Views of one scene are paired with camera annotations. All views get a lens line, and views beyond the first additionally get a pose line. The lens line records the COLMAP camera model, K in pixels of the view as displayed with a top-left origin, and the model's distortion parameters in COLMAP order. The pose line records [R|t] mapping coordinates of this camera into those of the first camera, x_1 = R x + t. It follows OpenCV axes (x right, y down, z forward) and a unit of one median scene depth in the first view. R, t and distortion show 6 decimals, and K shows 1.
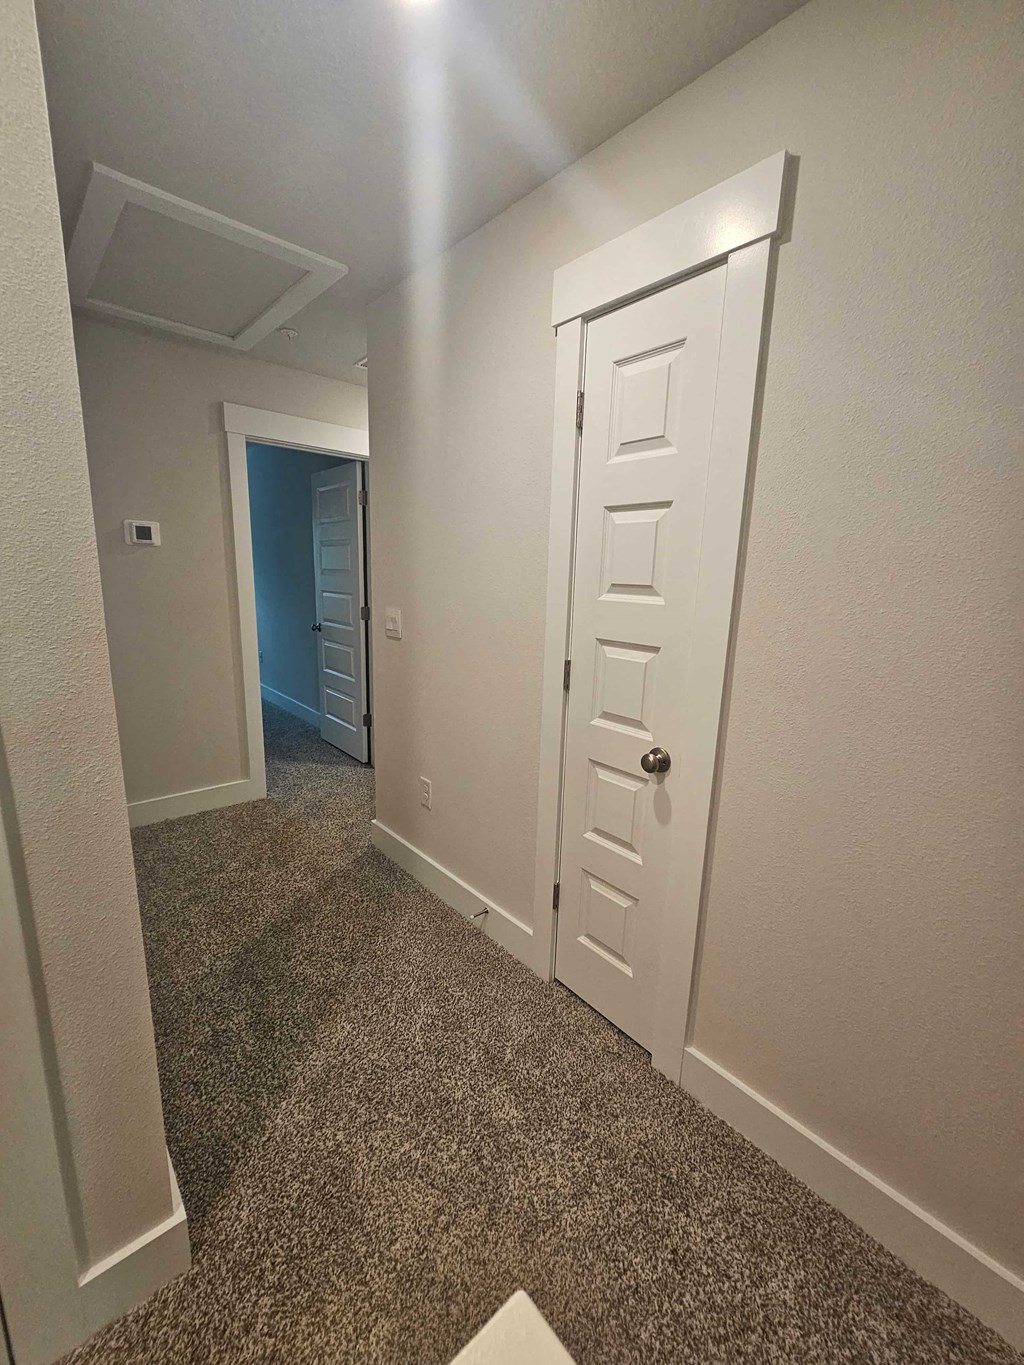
lens RADIAL K [[561.9, 0, 507.9], [0, 561.9, 688.3], [0, 0, 1]] dist [-0.000188, 0.000371]
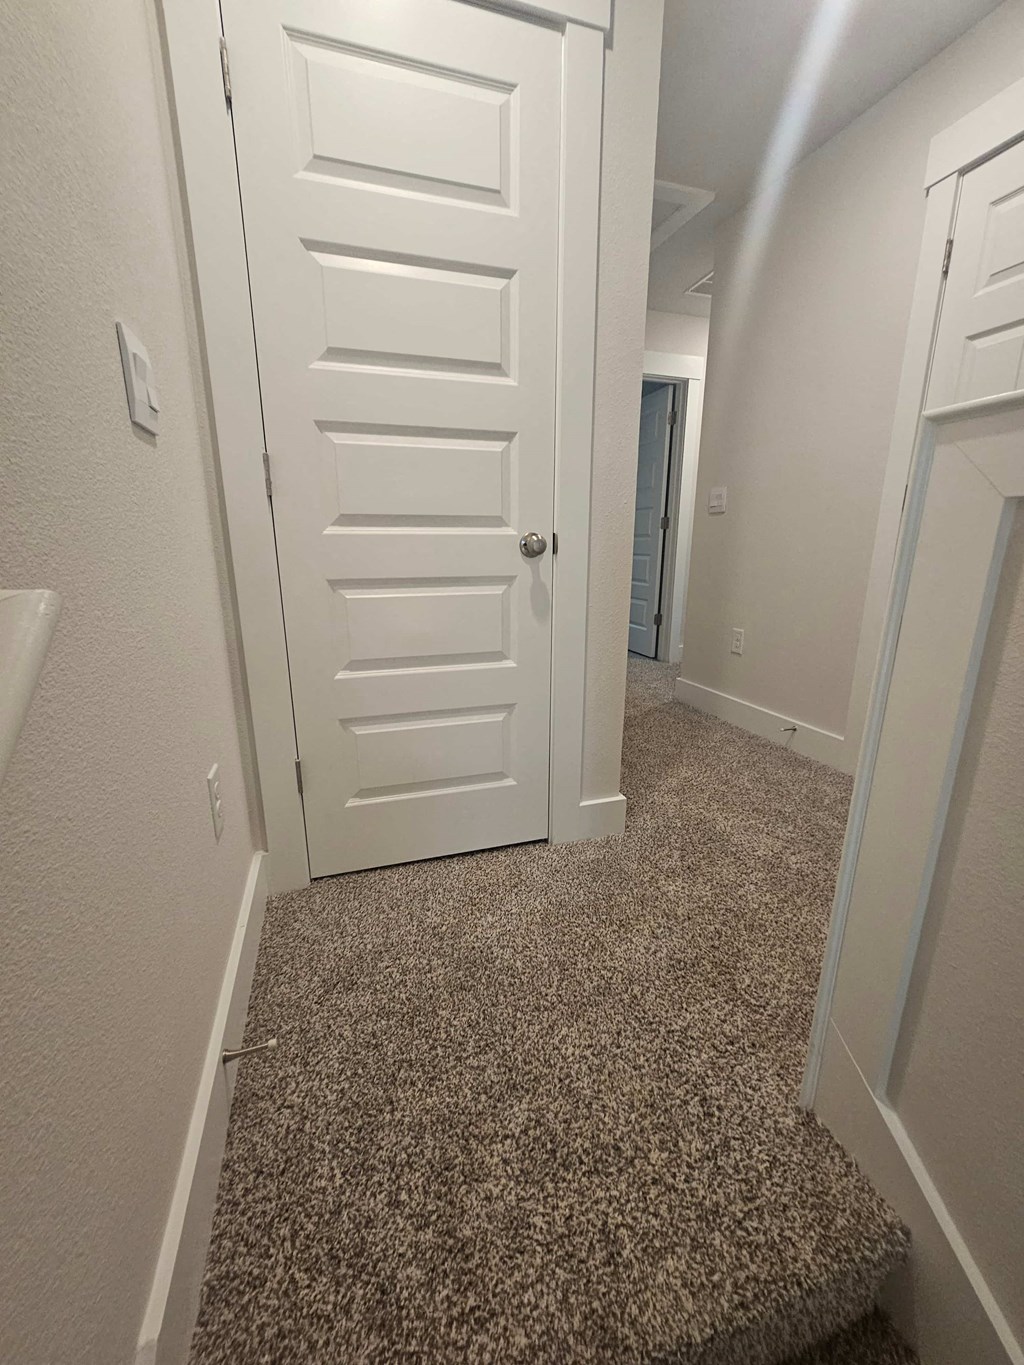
lens RADIAL K [[561.9, 0, 507.9], [0, 561.9, 688.3], [0, 0, 1]] dist [-0.000188, 0.000371]
pose [[0.920445, 0.070833, -0.384400, -0.127569], [-0.056132, 0.997203, 0.049346, 0.251620], [0.386820, -0.023843, 0.921847, -0.288435]]
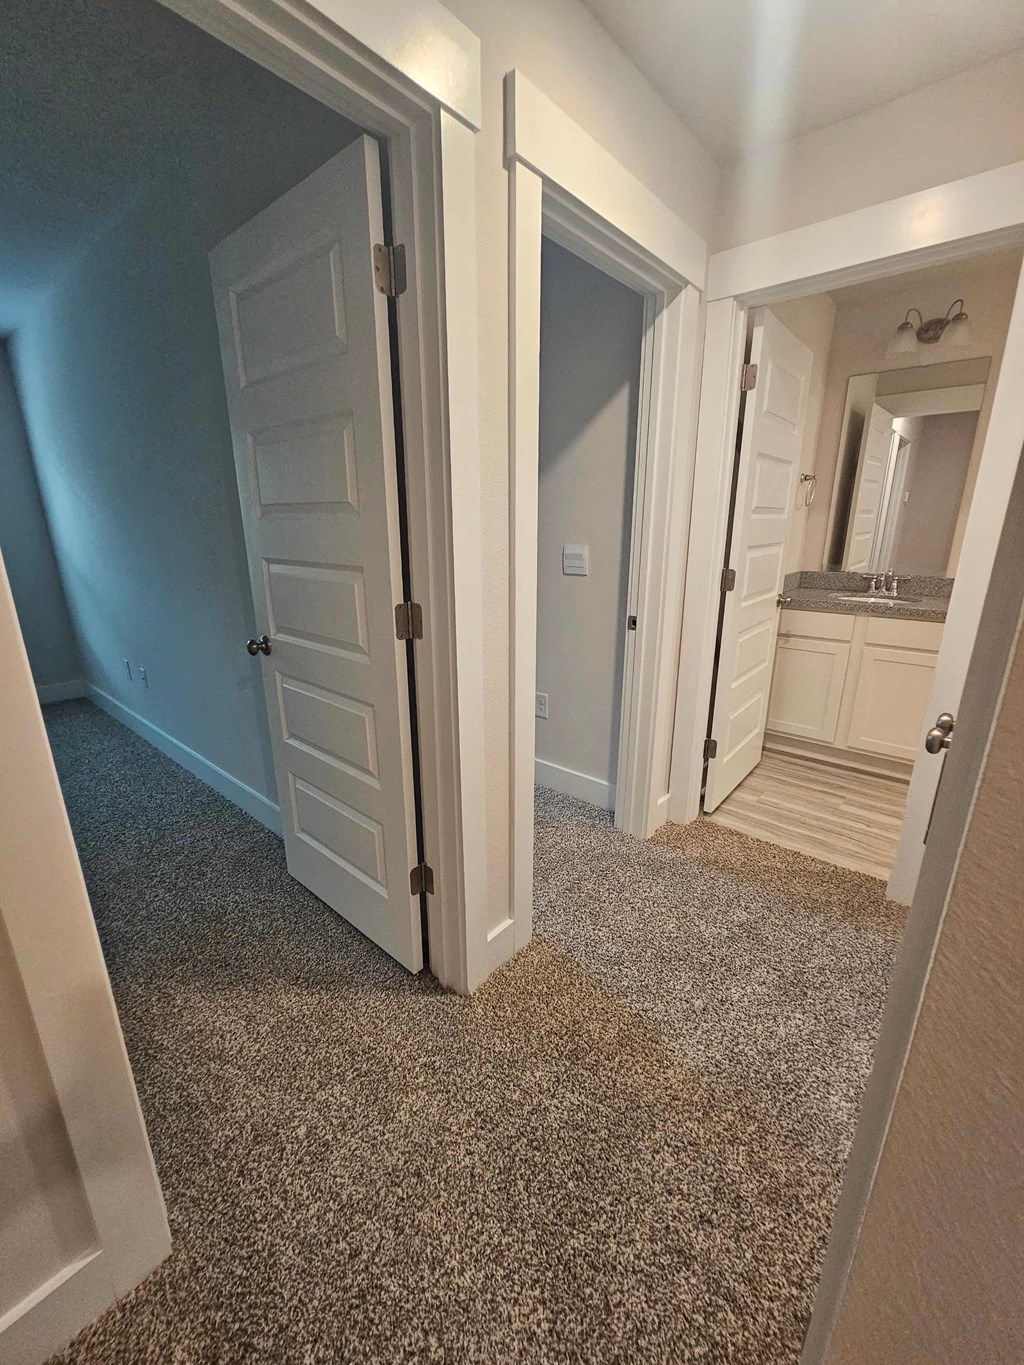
lens RADIAL K [[561.9, 0, 507.9], [0, 561.9, 688.3], [0, 0, 1]] dist [-0.000188, 0.000371]
pose [[0.990699, -0.069609, 0.116917, -0.358343], [0.059044, 0.994051, 0.091519, -0.183462], [-0.122592, -0.083764, 0.988916, 0.959346]]
